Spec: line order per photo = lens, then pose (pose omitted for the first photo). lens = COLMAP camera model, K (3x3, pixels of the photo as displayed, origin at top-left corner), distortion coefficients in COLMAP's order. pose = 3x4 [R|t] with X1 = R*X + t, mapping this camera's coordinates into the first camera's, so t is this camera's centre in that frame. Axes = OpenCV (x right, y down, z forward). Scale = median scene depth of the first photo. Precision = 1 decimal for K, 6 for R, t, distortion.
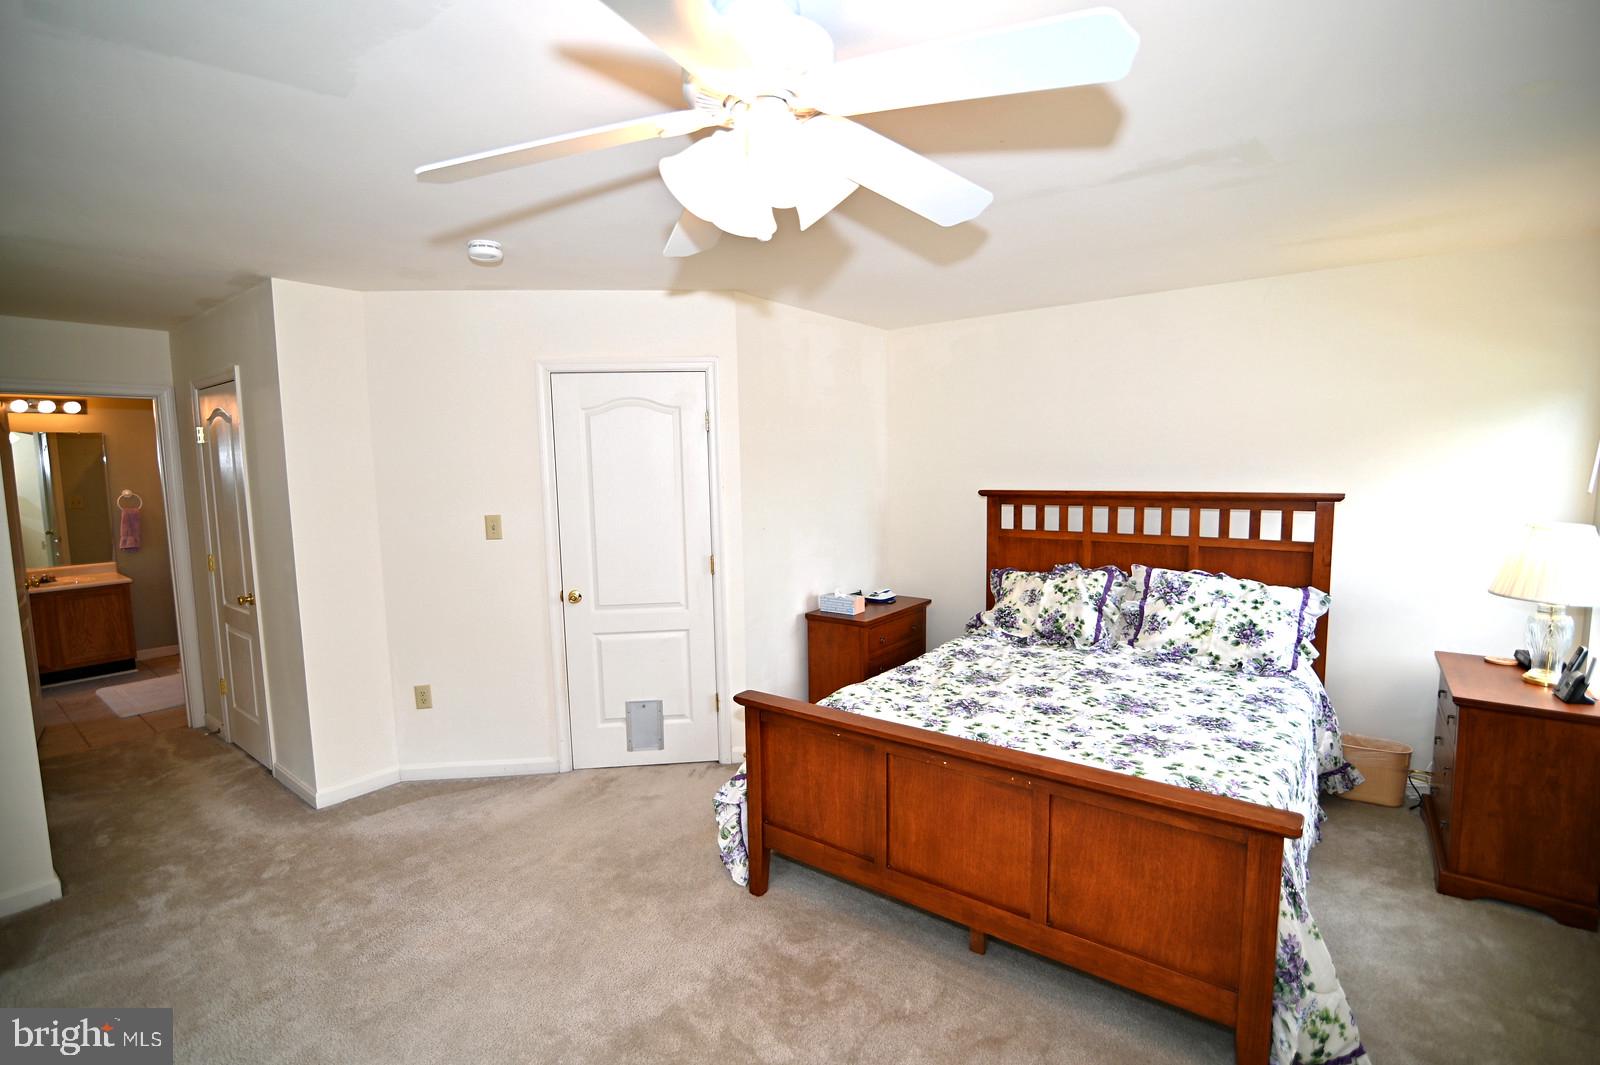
lens RADIAL K [[733.8, 0, 795.1], [0, 733.8, 534.9], [0, 0, 1]] dist [-0.018376, 0.000950]
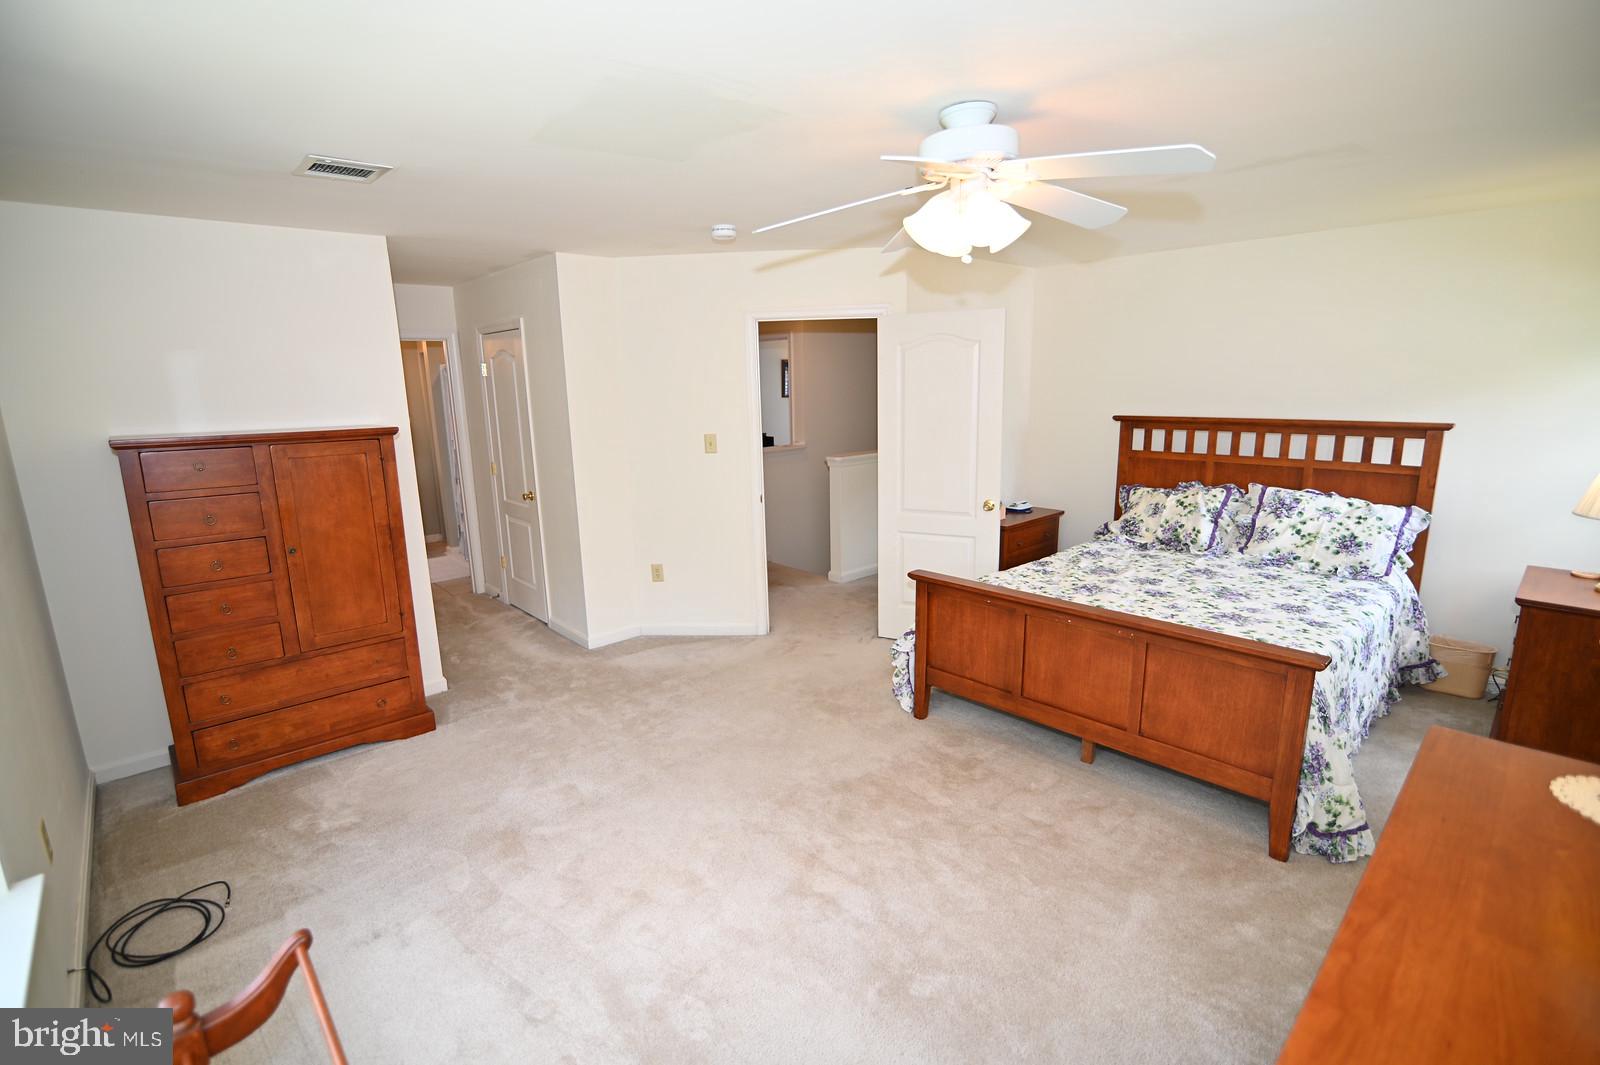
lens RADIAL K [[733.8, 0, 795.1], [0, 733.8, 534.9], [0, 0, 1]] dist [-0.018376, 0.000950]
pose [[0.985506, 0.032067, -0.166580, -0.057627], [-0.013057, 0.993397, 0.113985, 0.000309], [0.169135, -0.110158, 0.979417, -0.301998]]
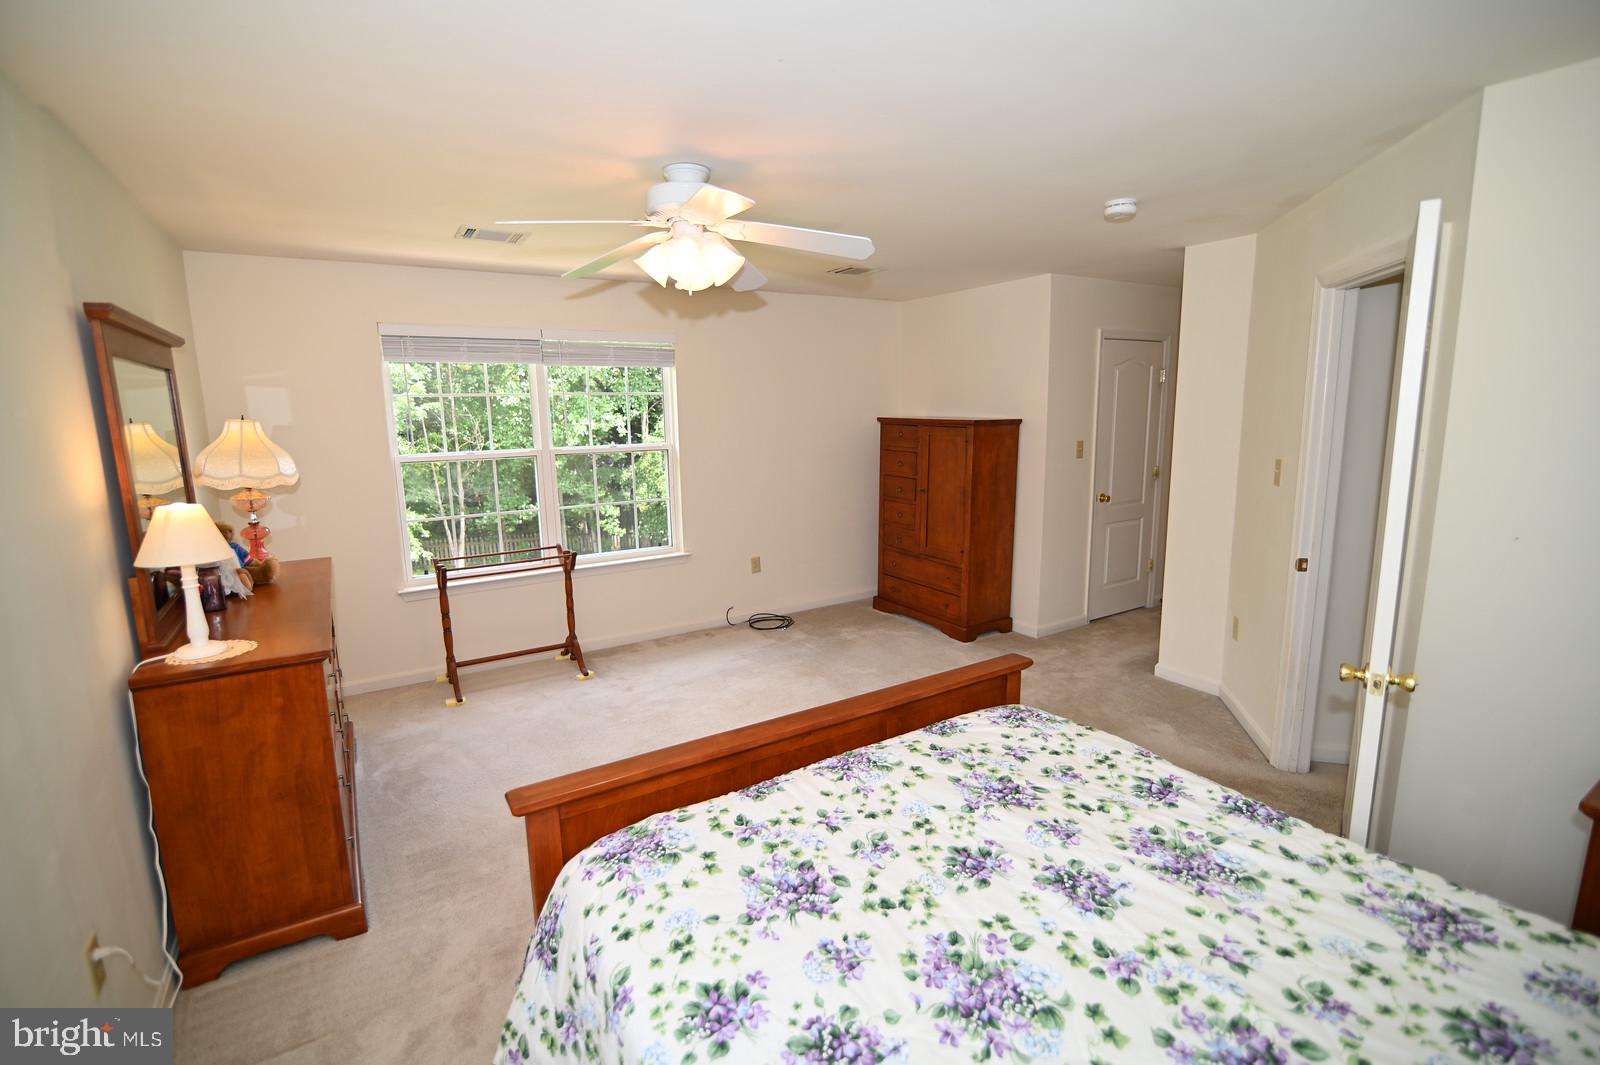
lens RADIAL K [[733.8, 0, 795.1], [0, 733.8, 534.9], [0, 0, 1]] dist [-0.018376, 0.000950]
pose [[-0.353122, 0.186074, -0.916887, 0.774048], [-0.069580, 0.972085, 0.224074, -0.115073], [0.932986, 0.142922, -0.330318, 0.902469]]
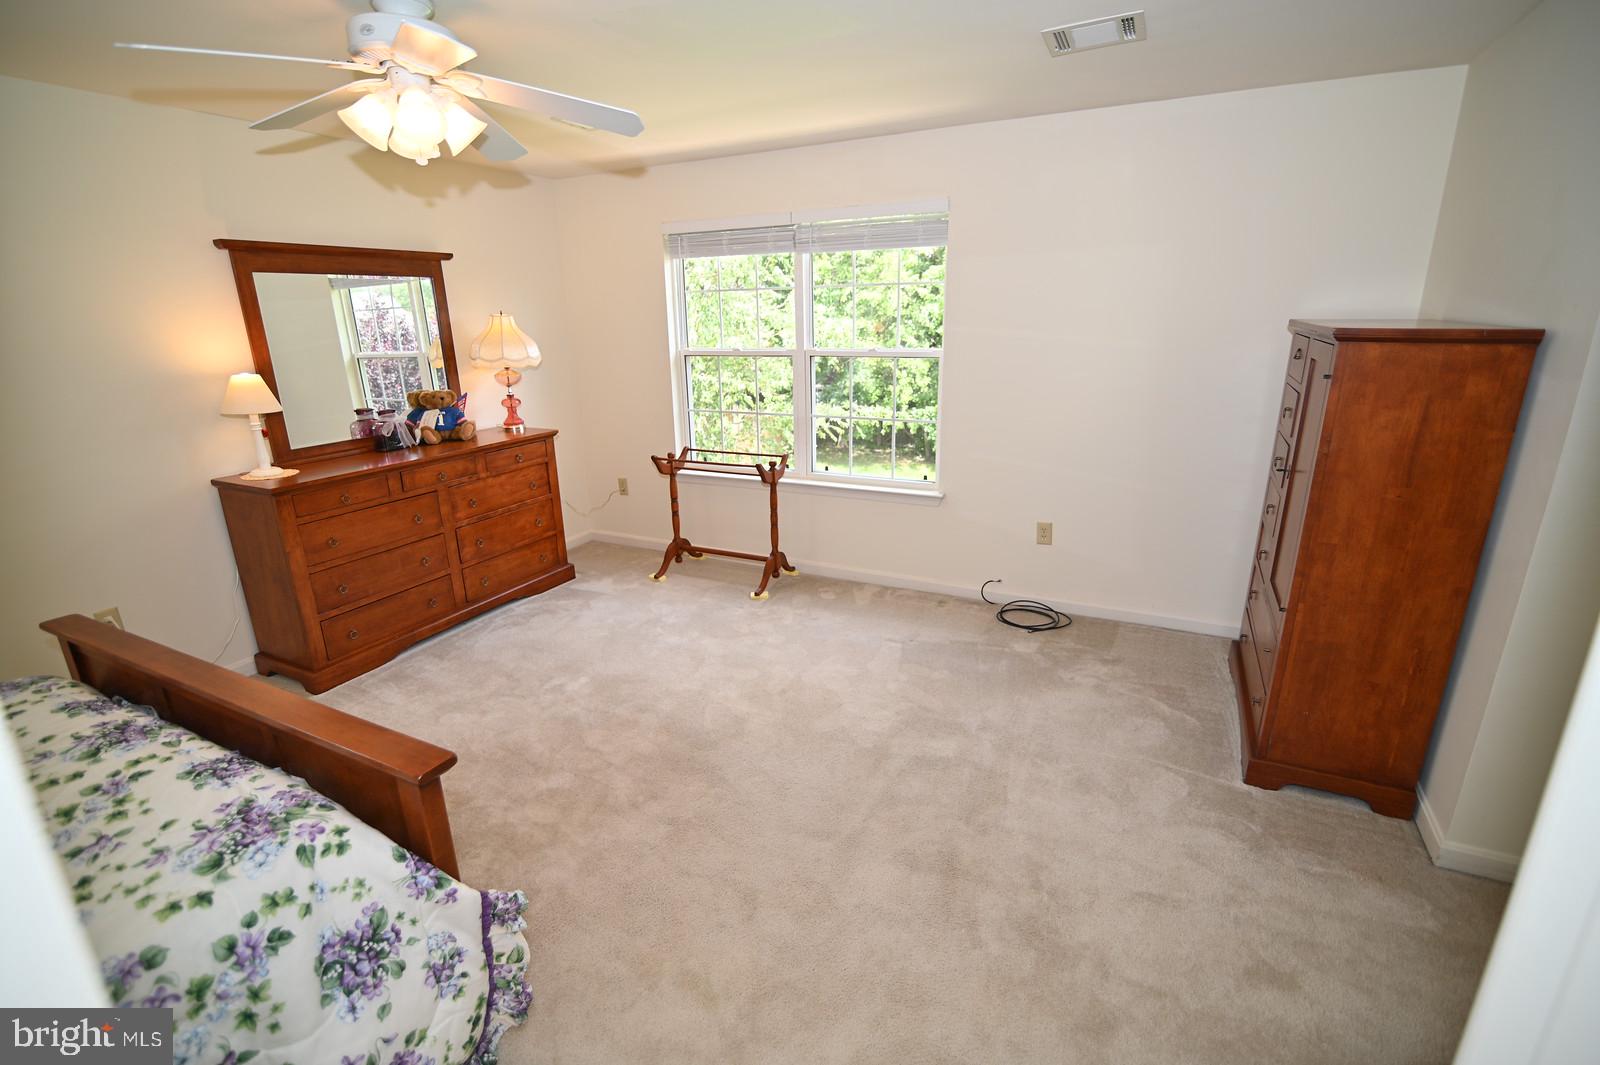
lens RADIAL K [[733.8, 0, 795.1], [0, 733.8, 534.9], [0, 0, 1]] dist [-0.018376, 0.000950]
pose [[-0.982853, 0.085388, -0.163426, -0.224785], [0.016548, 0.923584, 0.383040, -0.118429], [0.183645, 0.373768, -0.909160, 1.298776]]
